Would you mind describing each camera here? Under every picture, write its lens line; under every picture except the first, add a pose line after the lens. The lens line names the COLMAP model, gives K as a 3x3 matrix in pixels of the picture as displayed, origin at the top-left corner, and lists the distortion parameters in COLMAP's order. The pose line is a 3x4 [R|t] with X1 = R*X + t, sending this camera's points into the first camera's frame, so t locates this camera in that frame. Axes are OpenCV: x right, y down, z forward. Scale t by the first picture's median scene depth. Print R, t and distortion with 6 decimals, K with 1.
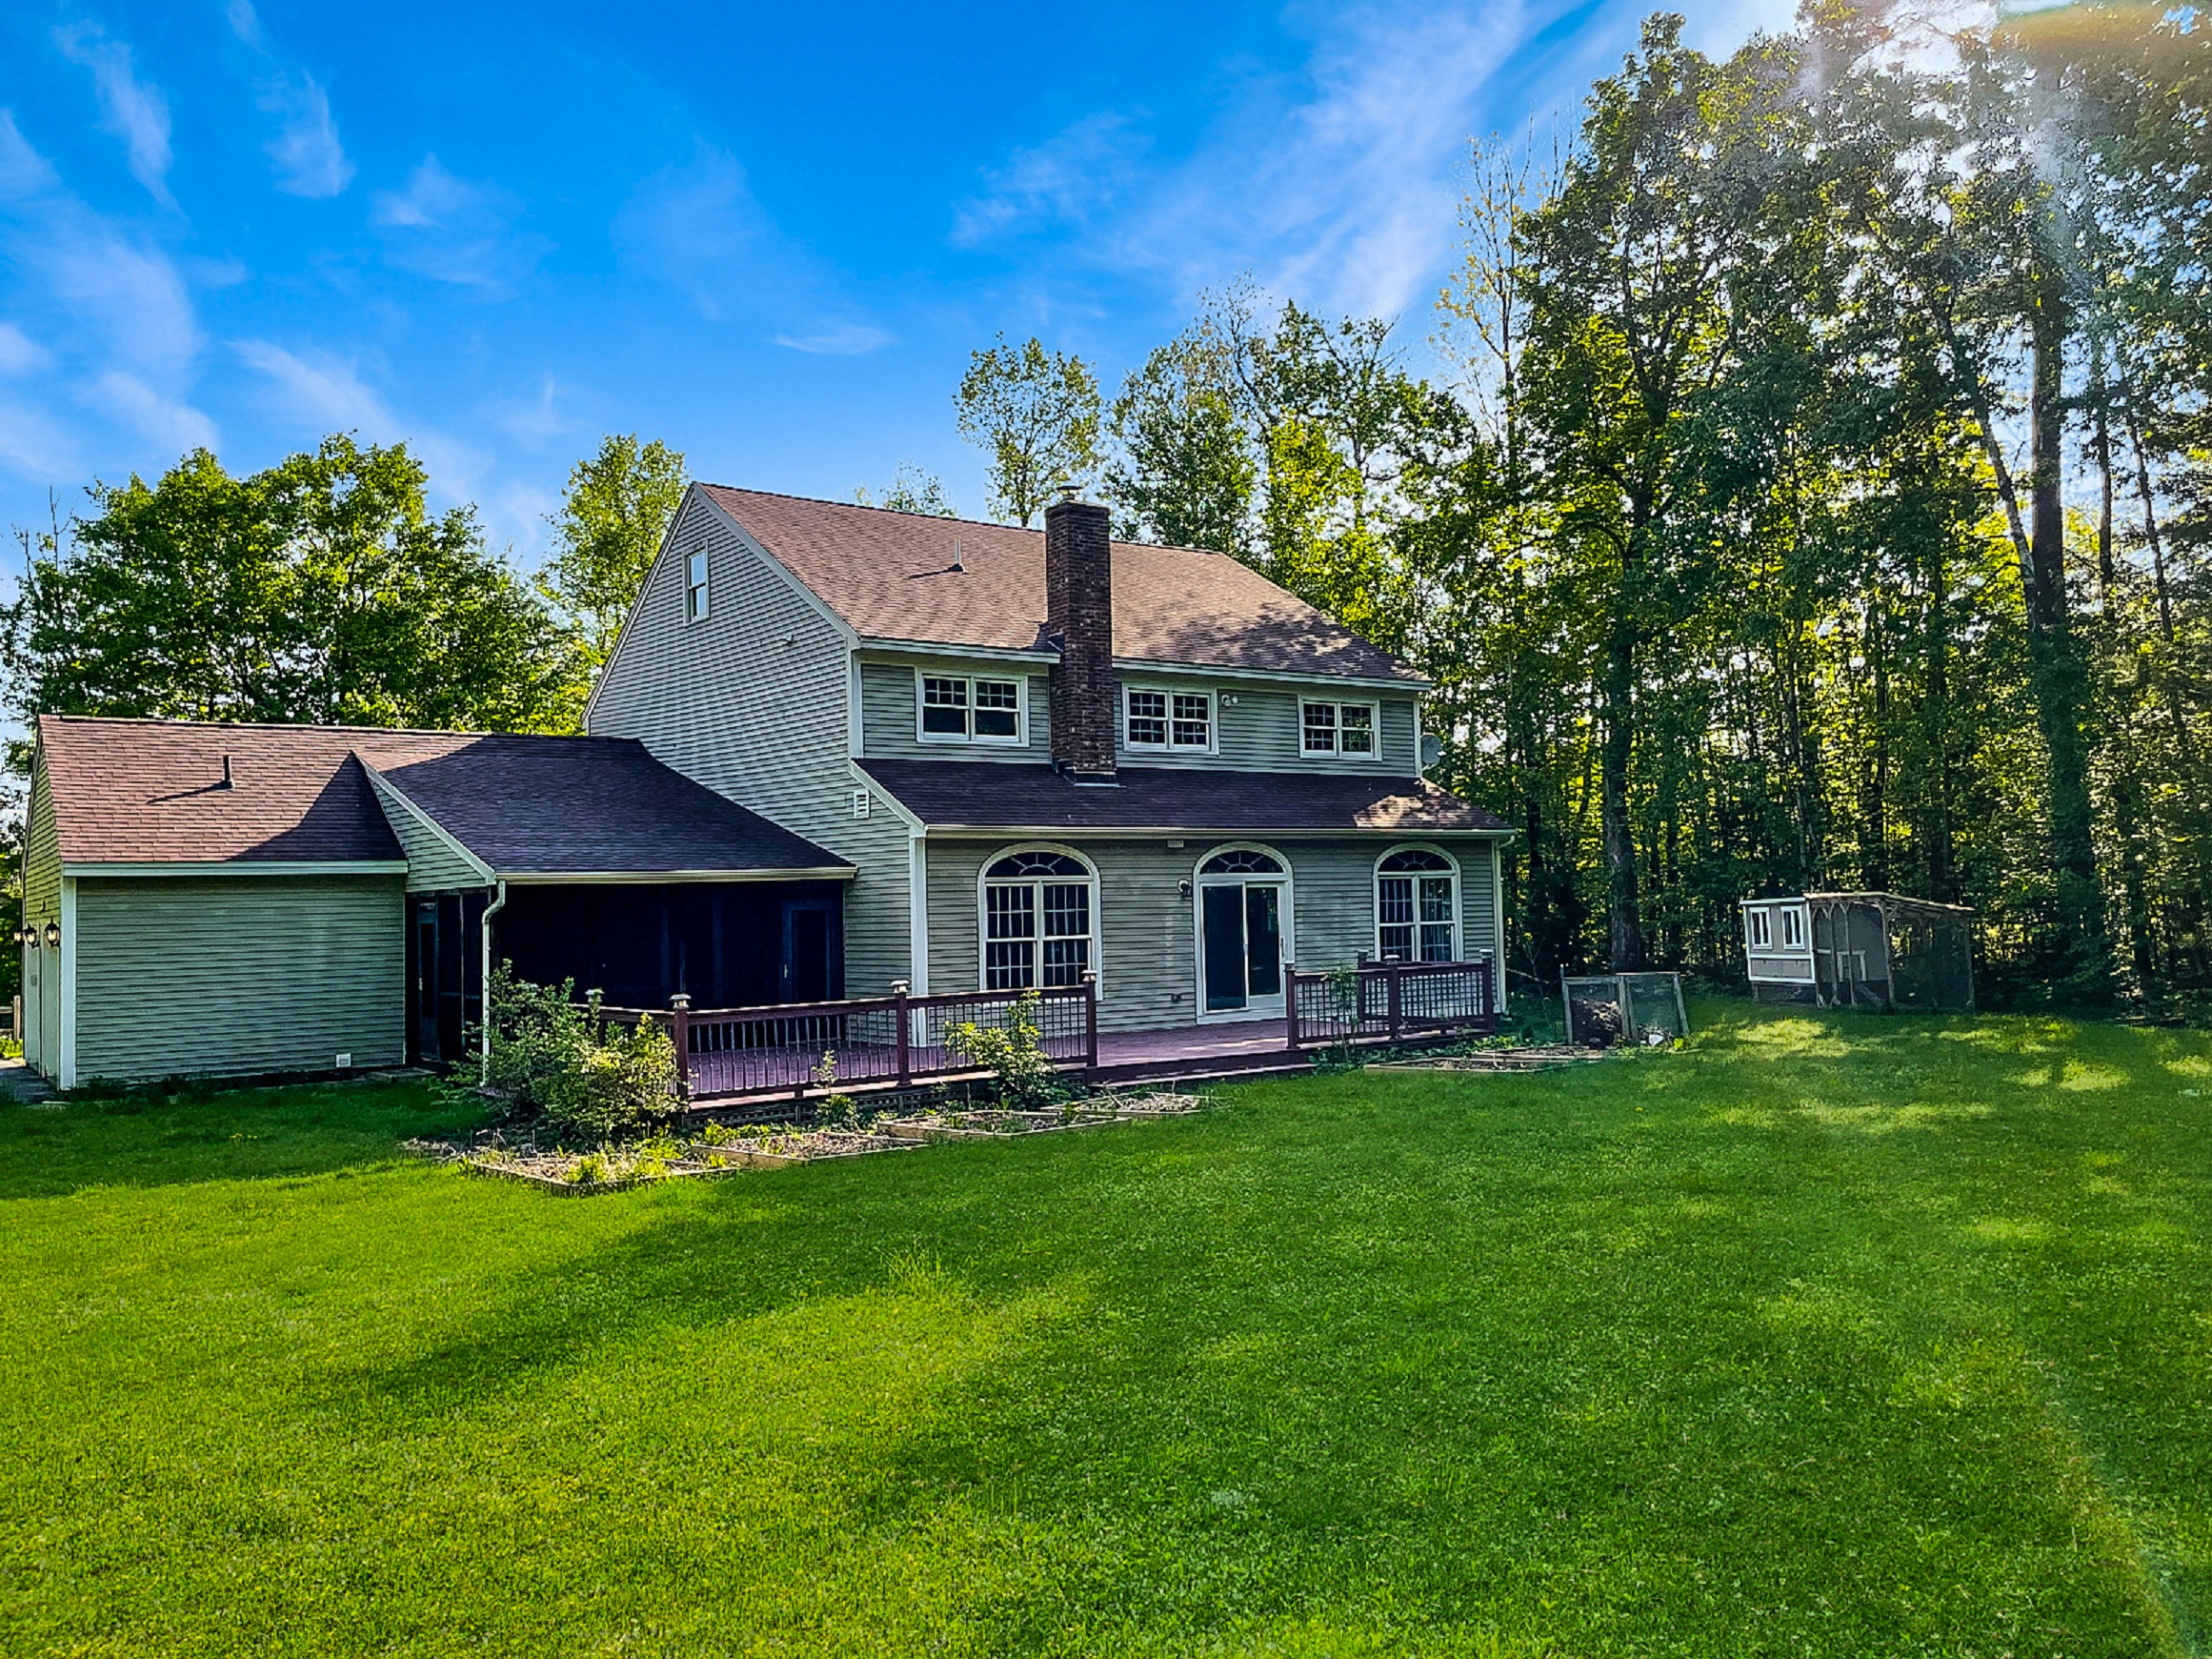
lens RADIAL K [[1671.6, 0, 1152.5], [0, 1671.6, 852.8], [0, 0, 1]] dist [0.058902, -0.039334]
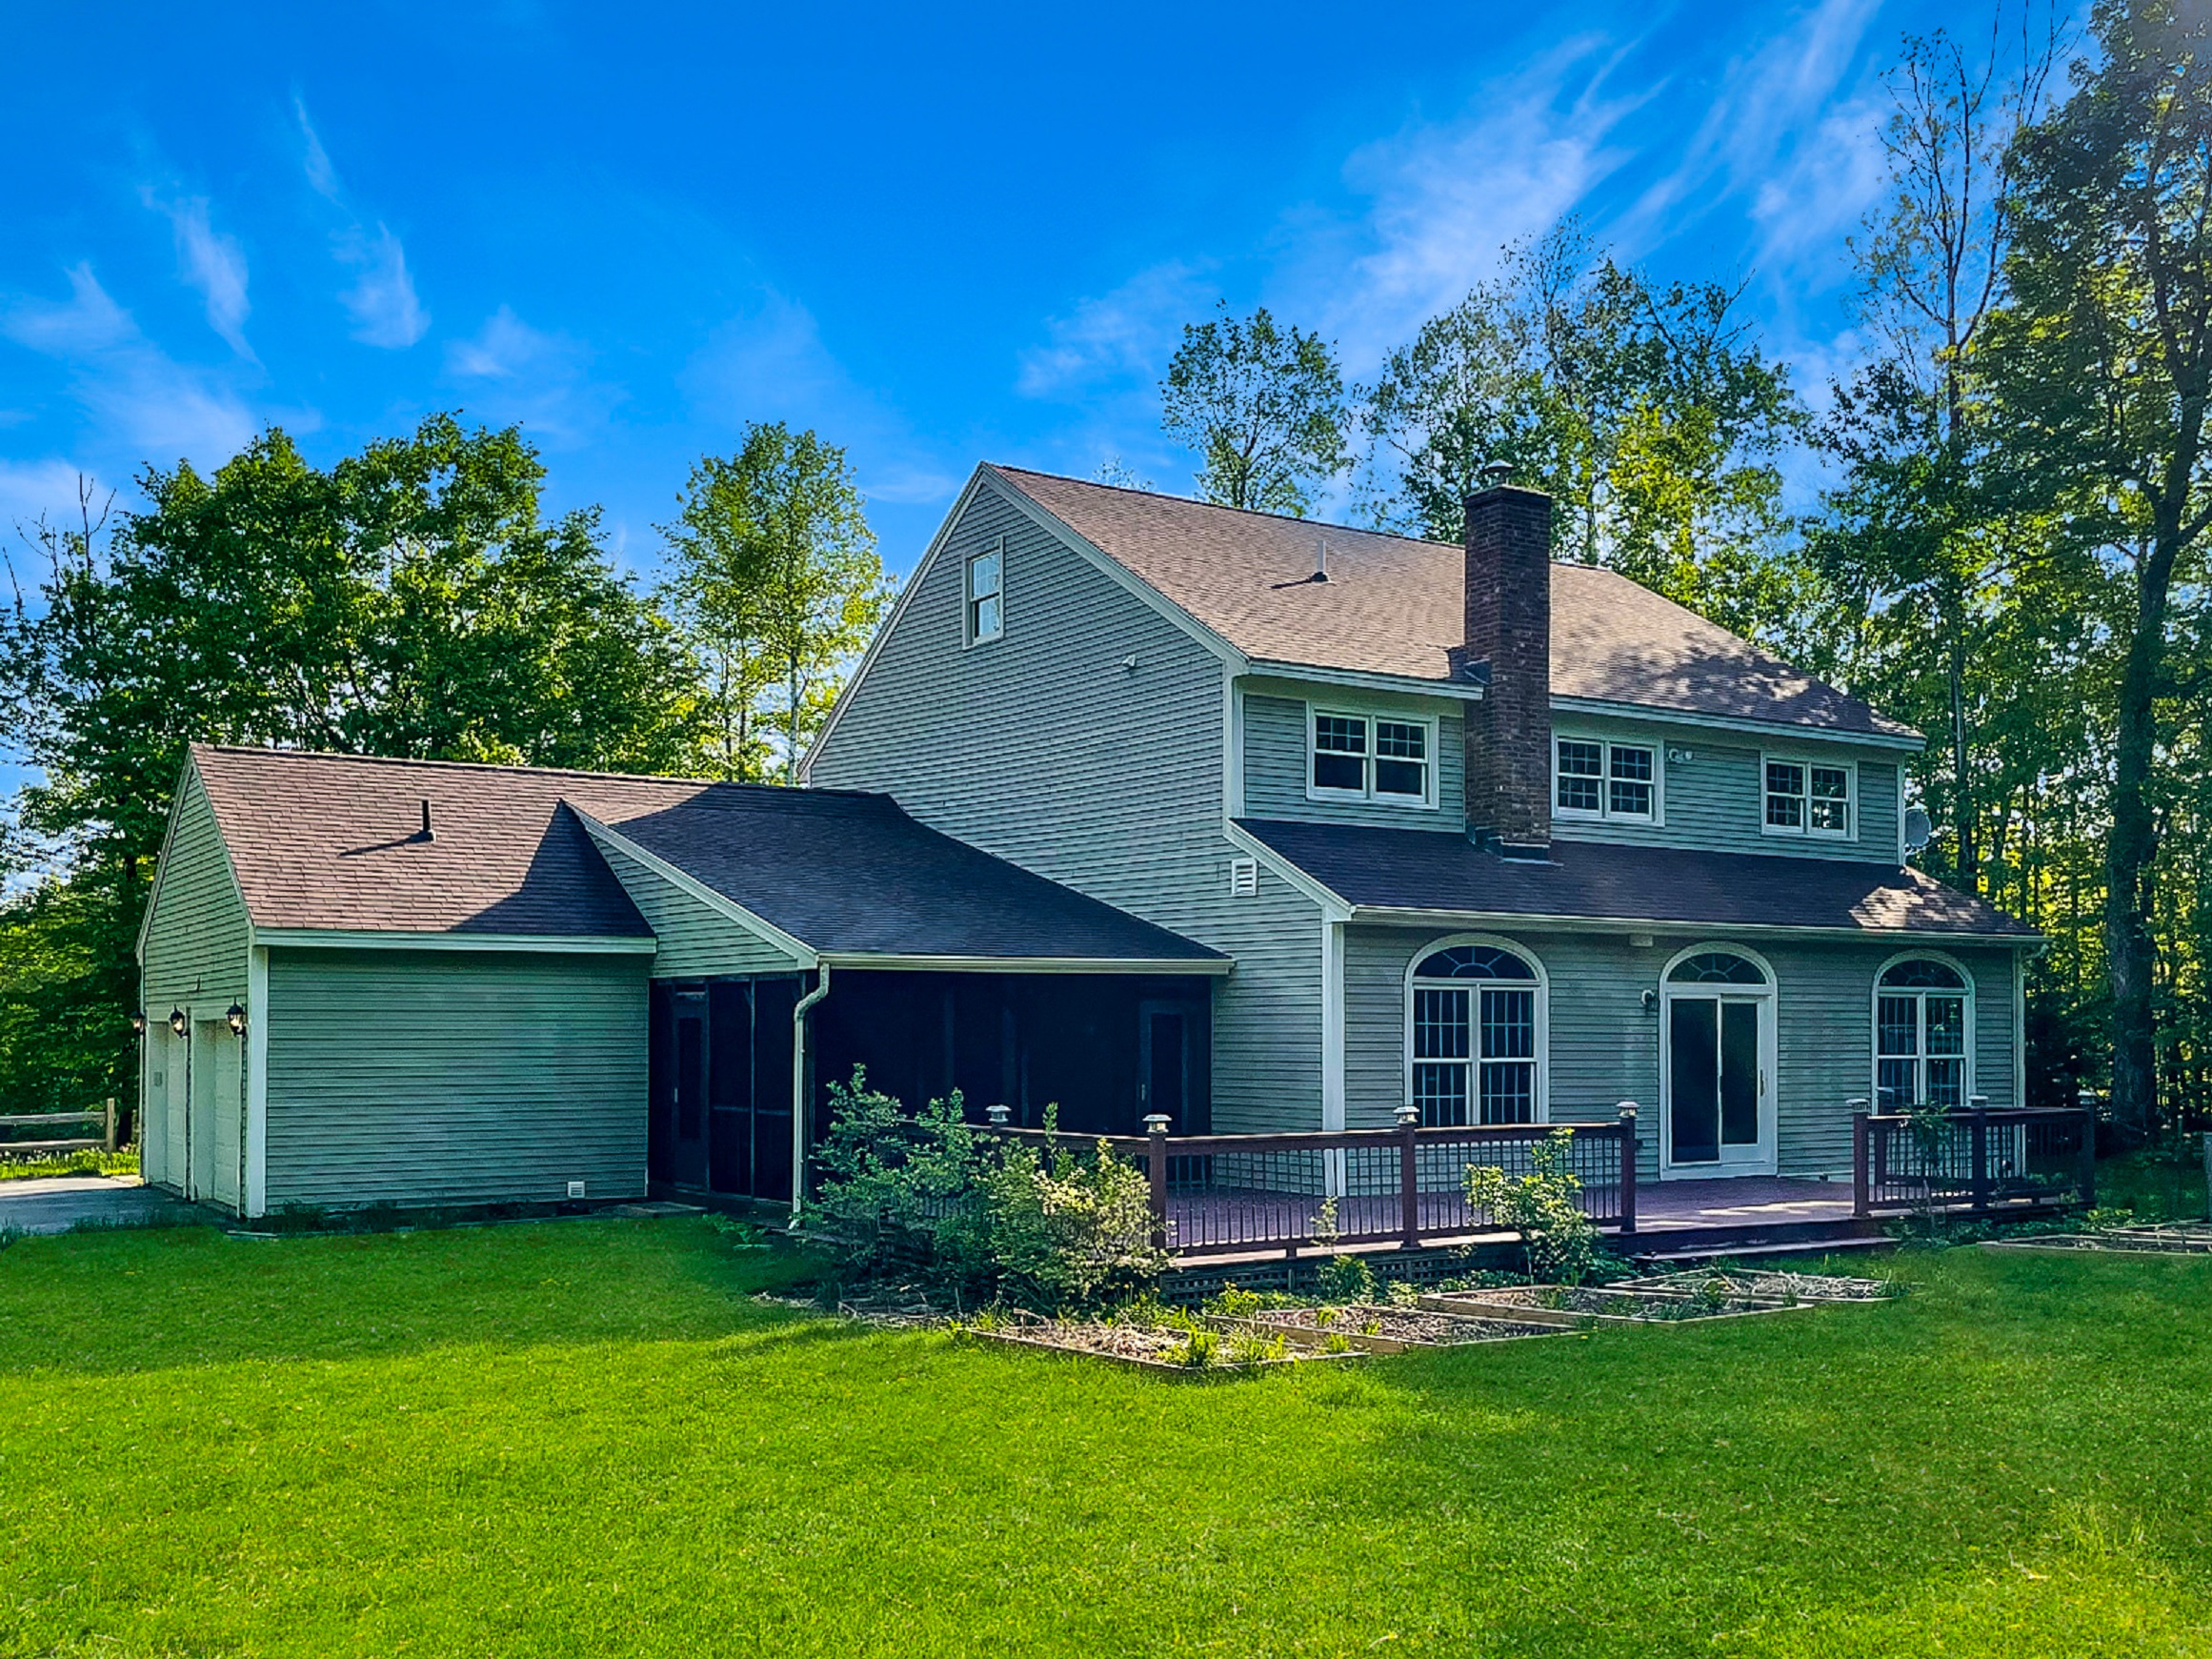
lens RADIAL K [[2085.4, 0, 1190.2], [0, 2085.4, 968.2], [0, 0, 1]] dist [0.052342, 0.000000]
pose [[0.998321, 0.025030, -0.052239, -0.135009], [-0.025048, 0.999686, 0.000303, 0.011333], [0.052230, 0.001006, 0.998635, 0.044559]]
